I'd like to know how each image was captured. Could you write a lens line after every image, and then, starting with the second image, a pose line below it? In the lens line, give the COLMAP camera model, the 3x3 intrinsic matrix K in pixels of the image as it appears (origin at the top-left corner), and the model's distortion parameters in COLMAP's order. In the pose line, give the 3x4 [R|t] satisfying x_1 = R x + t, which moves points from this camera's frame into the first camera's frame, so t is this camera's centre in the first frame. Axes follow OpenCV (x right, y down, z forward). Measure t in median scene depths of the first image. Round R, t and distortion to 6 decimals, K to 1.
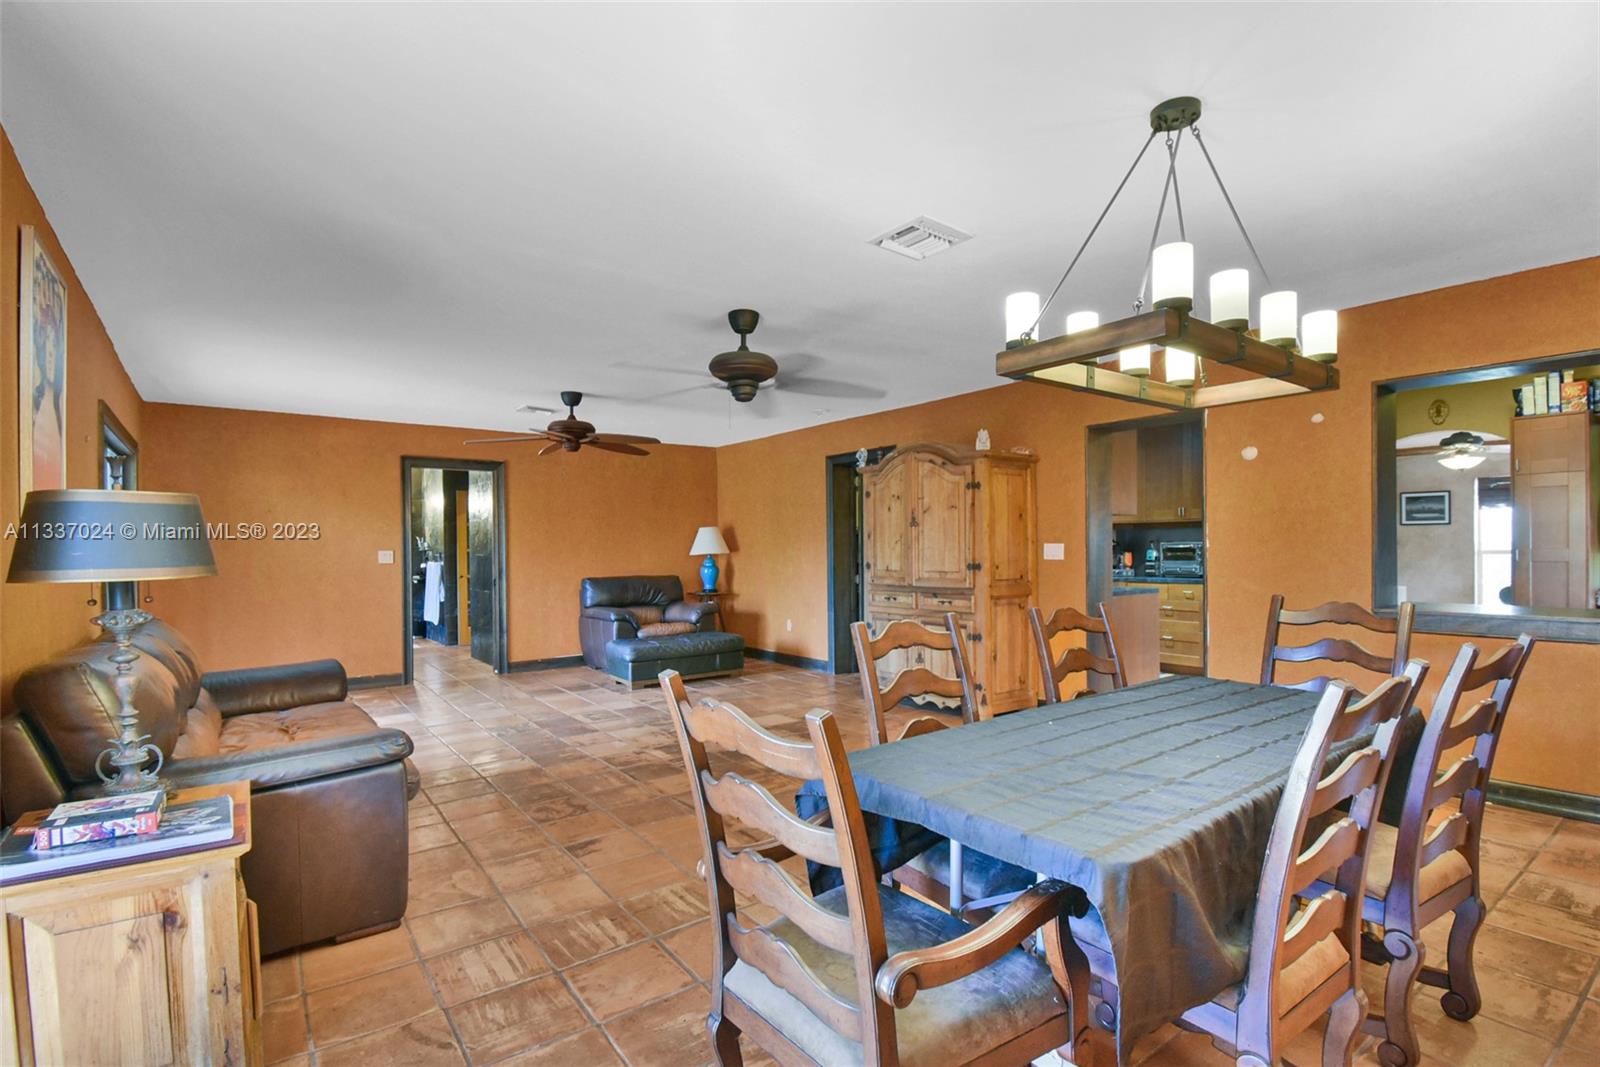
lens RADIAL K [[742.6, 0, 805.2], [0, 742.6, 540.4], [0, 0, 1]] dist [0.015571, -0.025389]
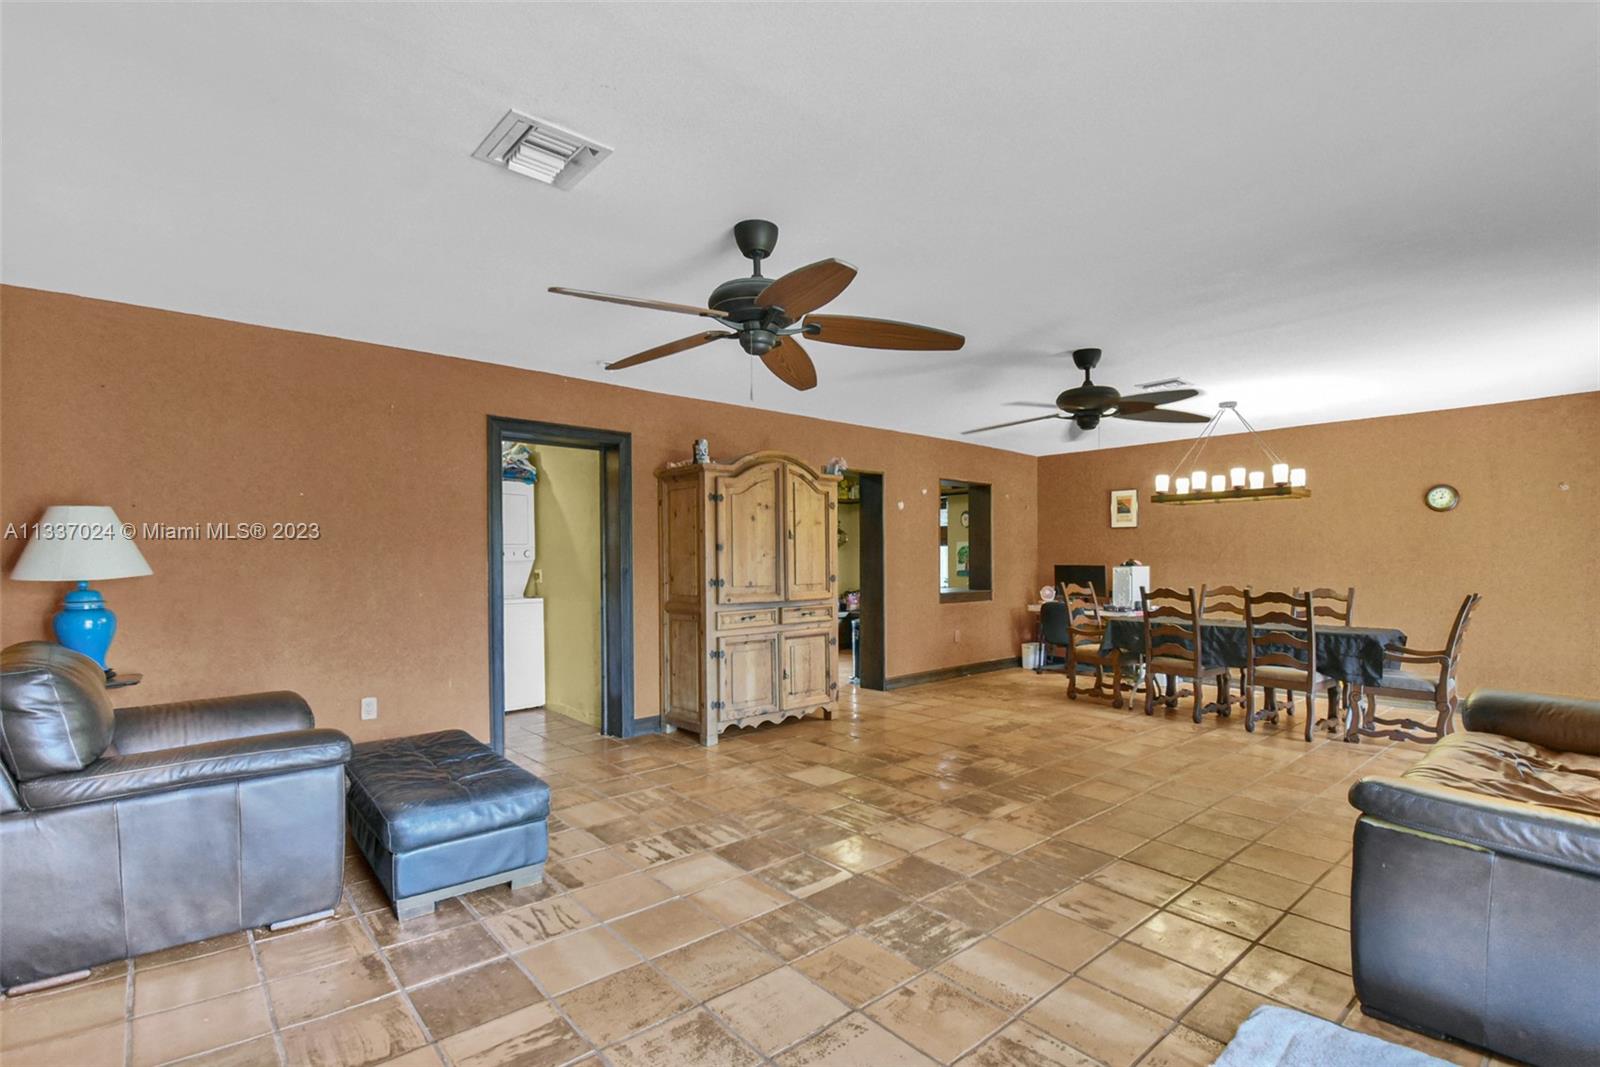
lens RADIAL K [[742.6, 0, 805.2], [0, 742.6, 540.4], [0, 0, 1]] dist [0.015571, -0.025389]
pose [[-0.057911, 0.027629, 0.997939, -0.900060], [-0.003676, 0.999604, -0.027888, 0.009684], [-0.998315, -0.005284, -0.057787, 1.124528]]
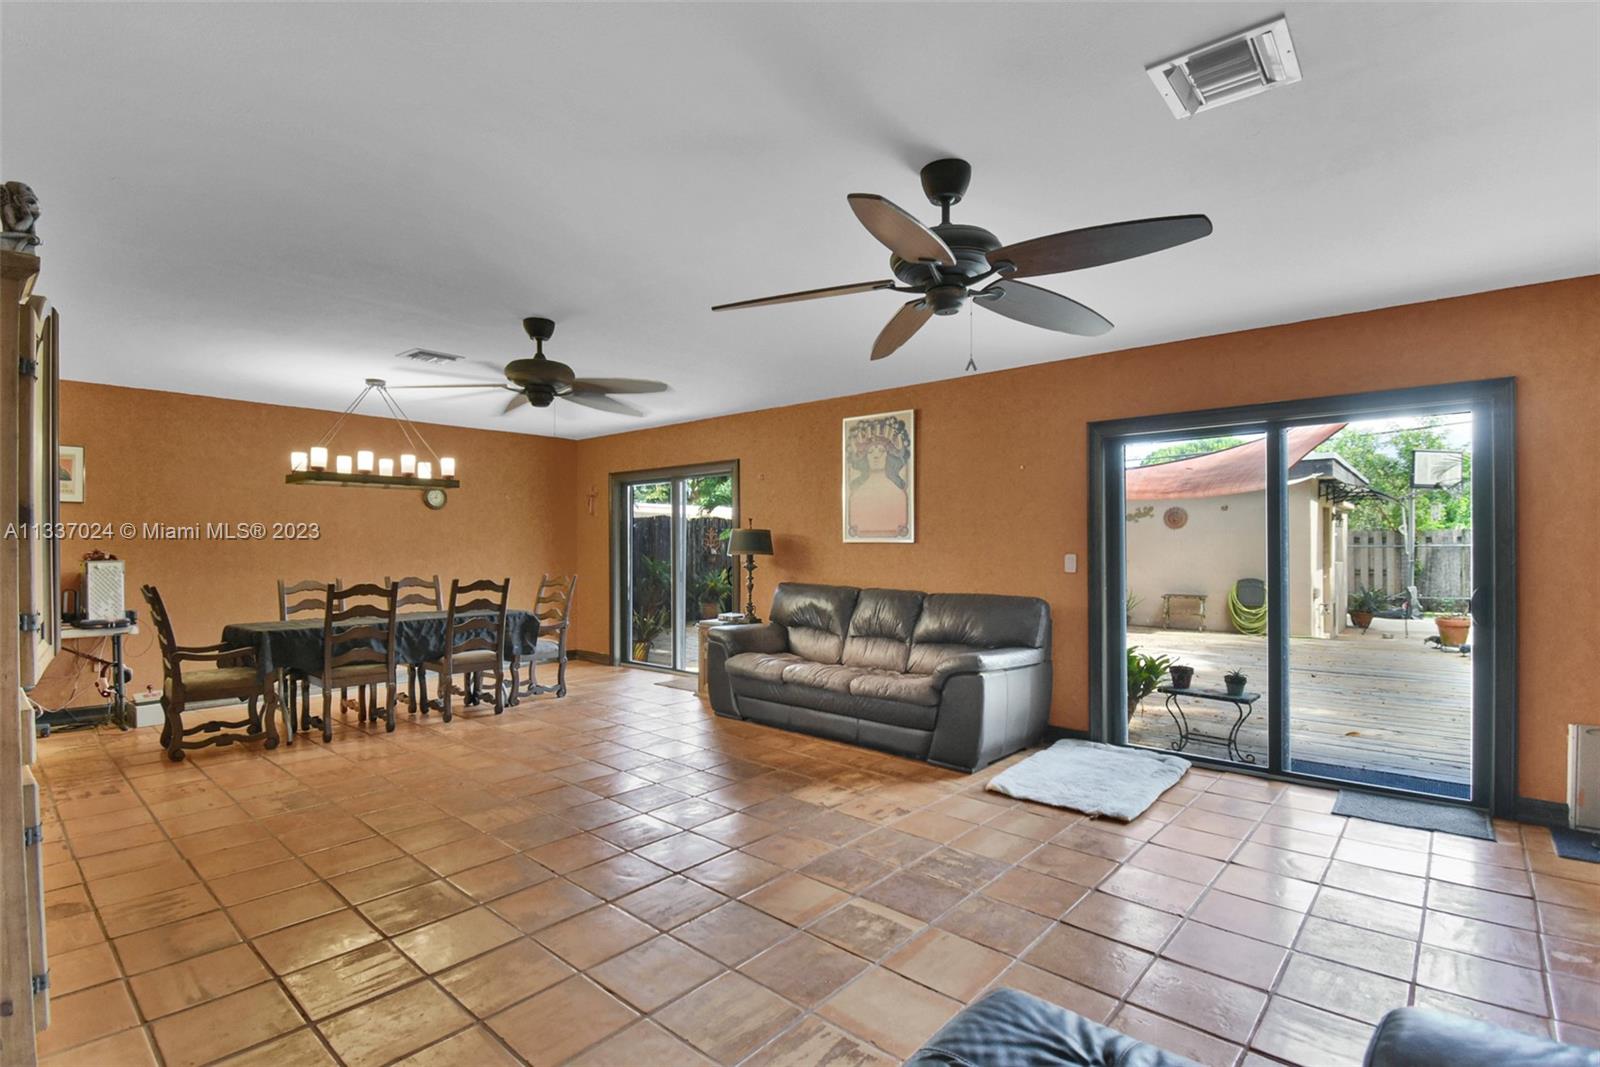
lens RADIAL K [[742.6, 0, 805.2], [0, 742.6, 540.4], [0, 0, 1]] dist [0.015571, -0.025389]
pose [[-0.980696, 0.000699, -0.195538, -0.159509], [0.003106, 0.999923, -0.012006, 0.005450], [0.195514, -0.012382, -0.980623, 1.578905]]
